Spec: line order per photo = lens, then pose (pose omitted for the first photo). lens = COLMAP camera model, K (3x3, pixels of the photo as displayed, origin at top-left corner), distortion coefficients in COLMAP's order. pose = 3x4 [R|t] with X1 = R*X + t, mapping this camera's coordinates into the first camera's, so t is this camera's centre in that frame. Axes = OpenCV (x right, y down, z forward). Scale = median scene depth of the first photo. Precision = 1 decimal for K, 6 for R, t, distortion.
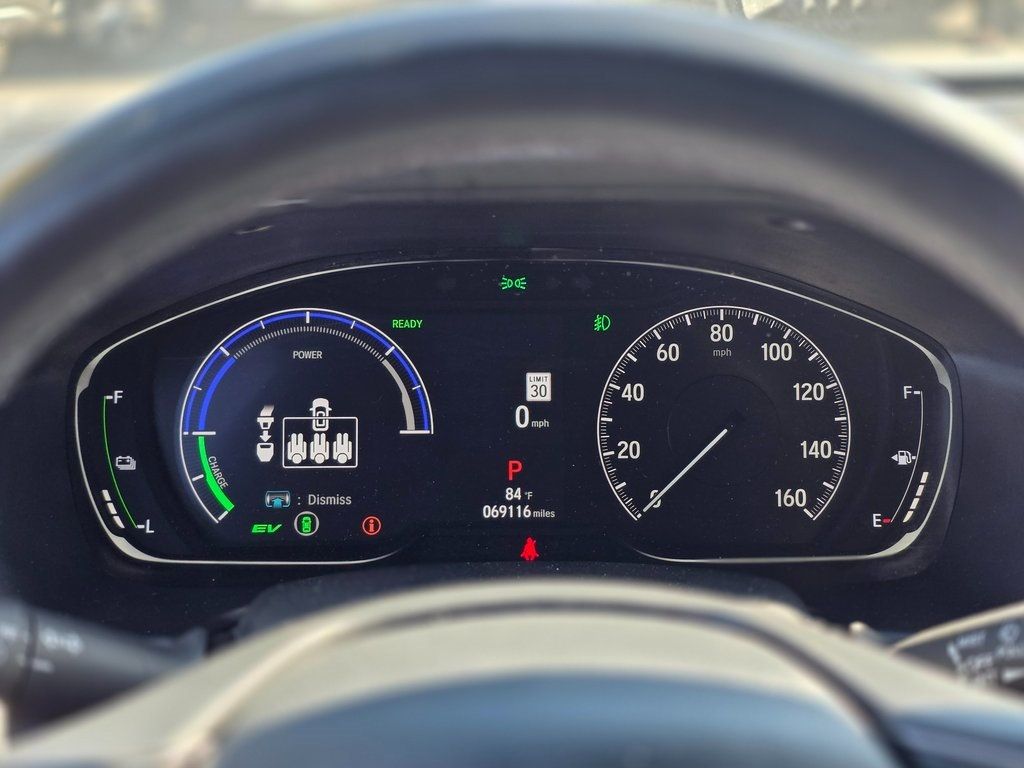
lens RADIAL K [[1586.7, 0, 512.0], [0, 1586.7, 384.0], [0, 0, 1]] dist [0.180769, -0.903483]
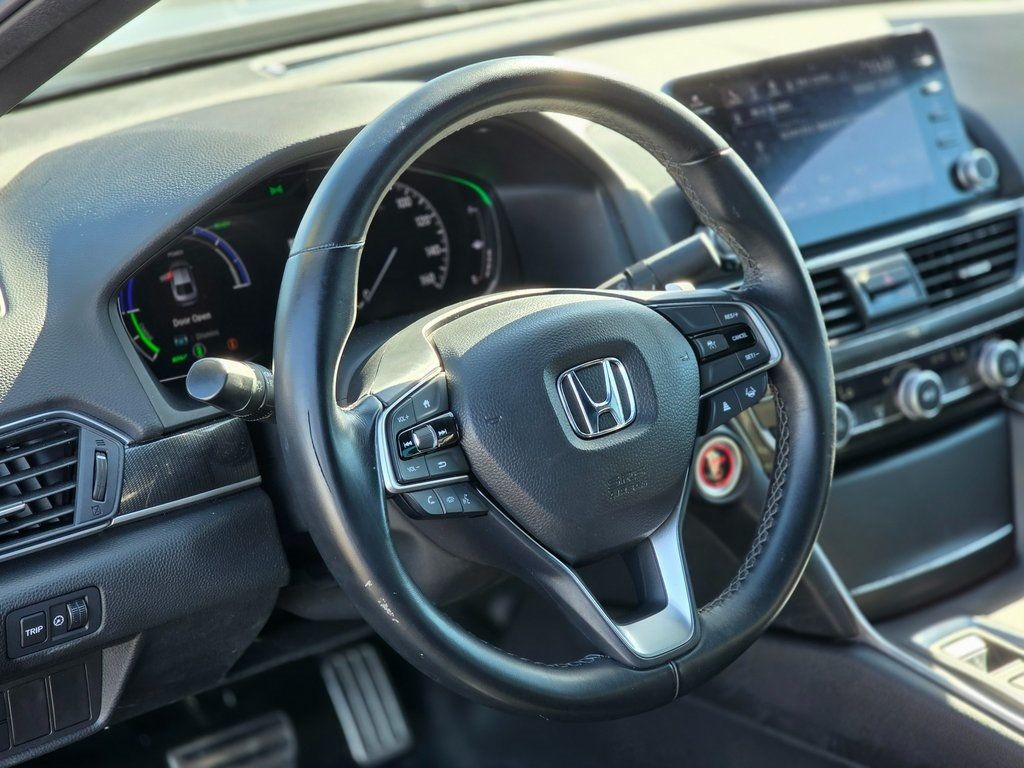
lens RADIAL K [[2245.8, 0, 512.0], [0, 2245.8, 384.0], [0, 0, 1]] dist [0.264277, -0.279925]
pose [[0.780675, -0.225140, 0.582973, -1.291836], [0.201855, 0.973693, 0.105723, -0.065612], [-0.591439, 0.035141, 0.805583, -1.148212]]
